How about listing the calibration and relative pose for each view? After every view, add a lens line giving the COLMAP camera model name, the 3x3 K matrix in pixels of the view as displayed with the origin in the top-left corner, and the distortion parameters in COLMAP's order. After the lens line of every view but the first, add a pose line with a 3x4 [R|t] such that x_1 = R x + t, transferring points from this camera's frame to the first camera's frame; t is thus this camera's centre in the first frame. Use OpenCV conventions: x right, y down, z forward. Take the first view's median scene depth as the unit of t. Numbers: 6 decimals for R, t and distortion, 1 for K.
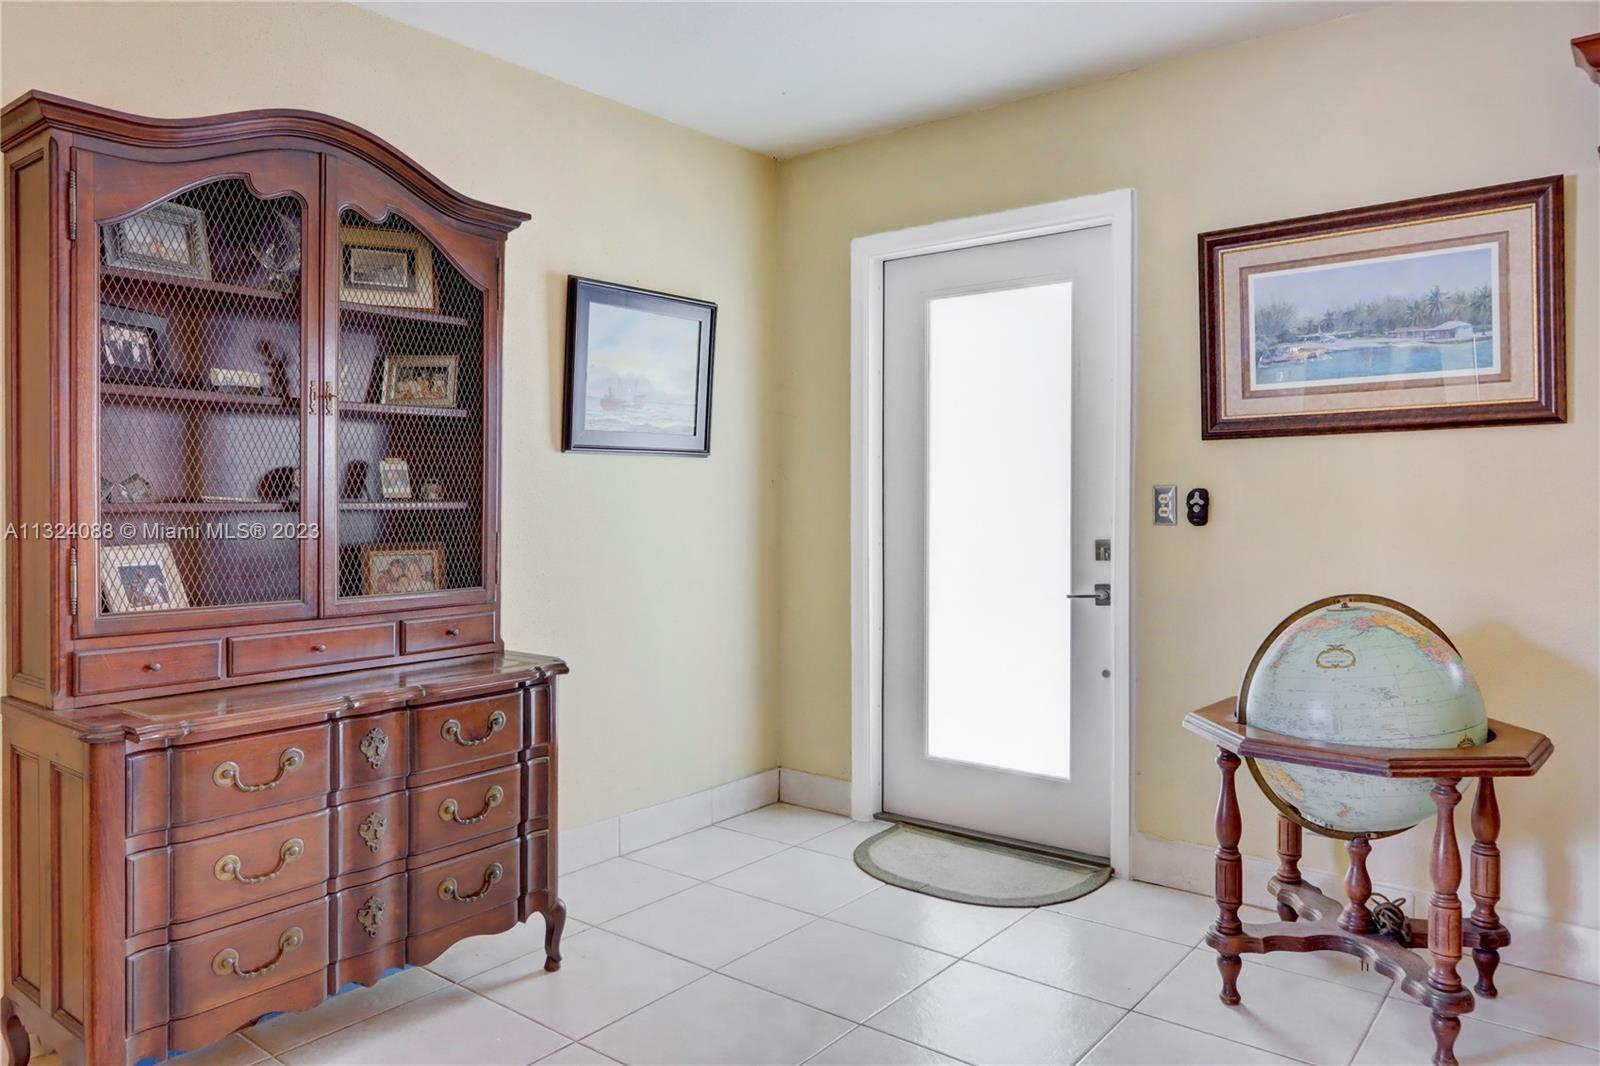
lens RADIAL K [[1085.9, 0, 793.5], [0, 1085.9, 535.4], [0, 0, 1]] dist [0.010215, 0.001284]
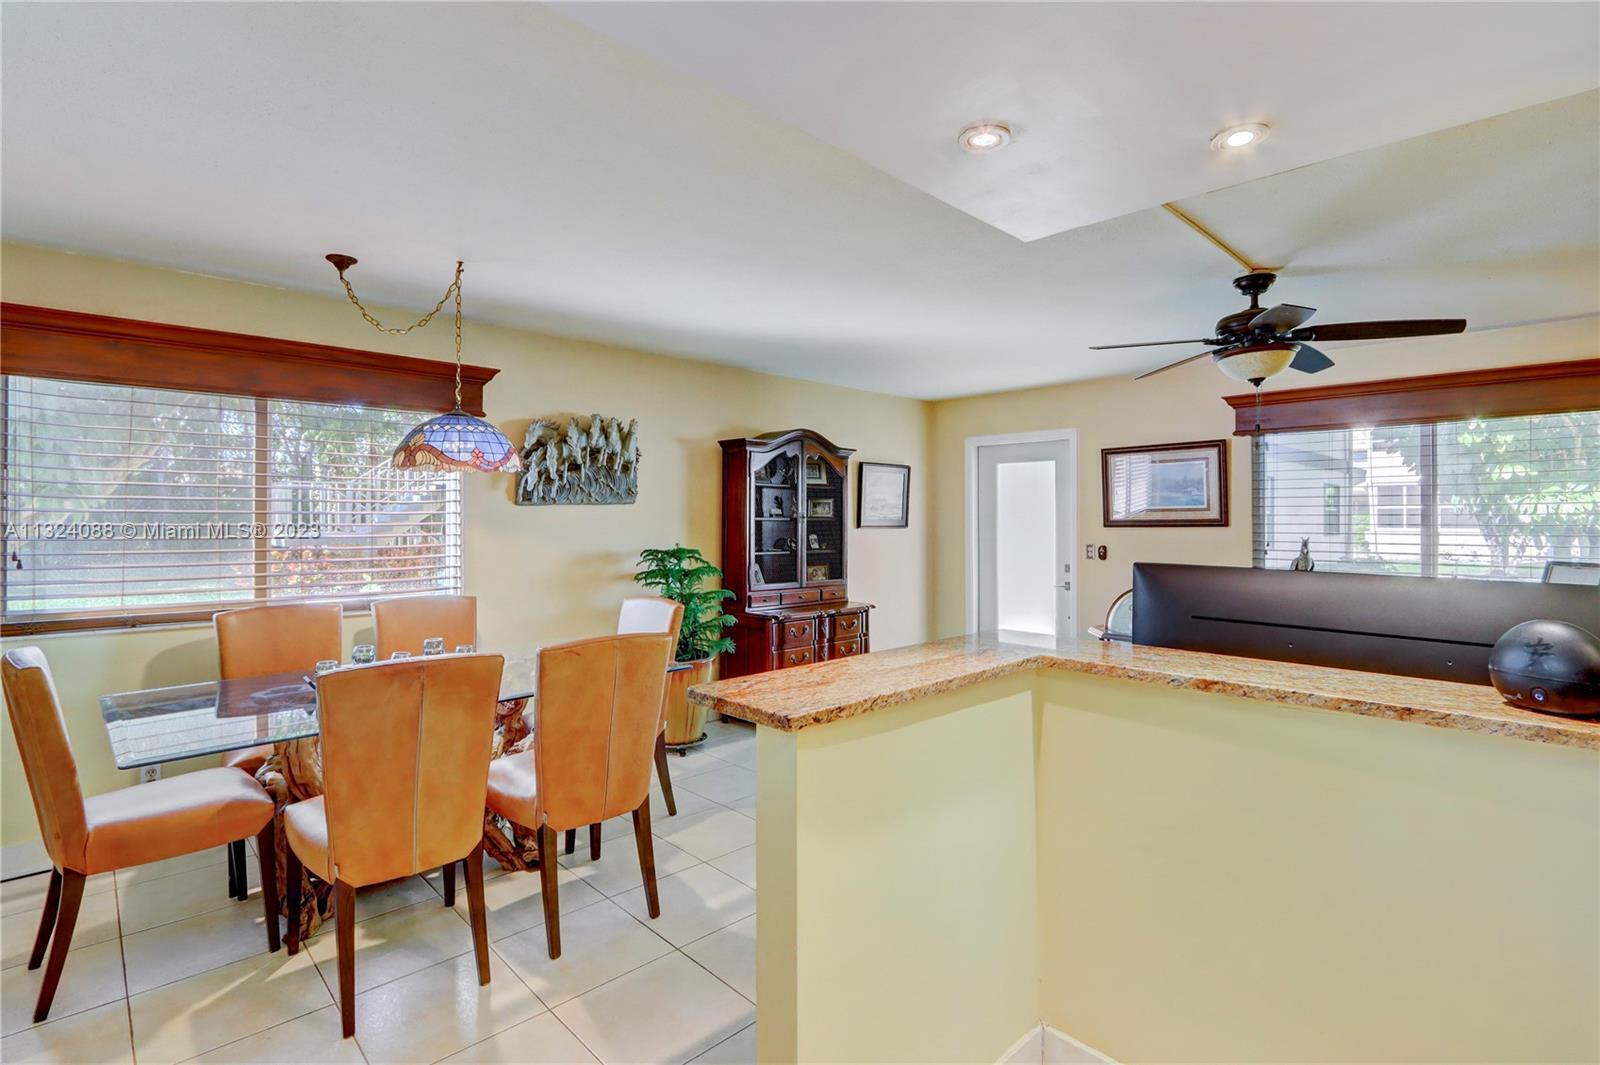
lens RADIAL K [[761.8, 0, 812.5], [0, 761.8, 518.5], [0, 0, 1]] dist [-0.026723, -0.000290]
pose [[0.994154, 0.008292, -0.107650, -0.141995], [-0.012128, 0.999313, -0.035028, -0.041136], [0.107286, 0.036129, 0.993572, -1.014432]]
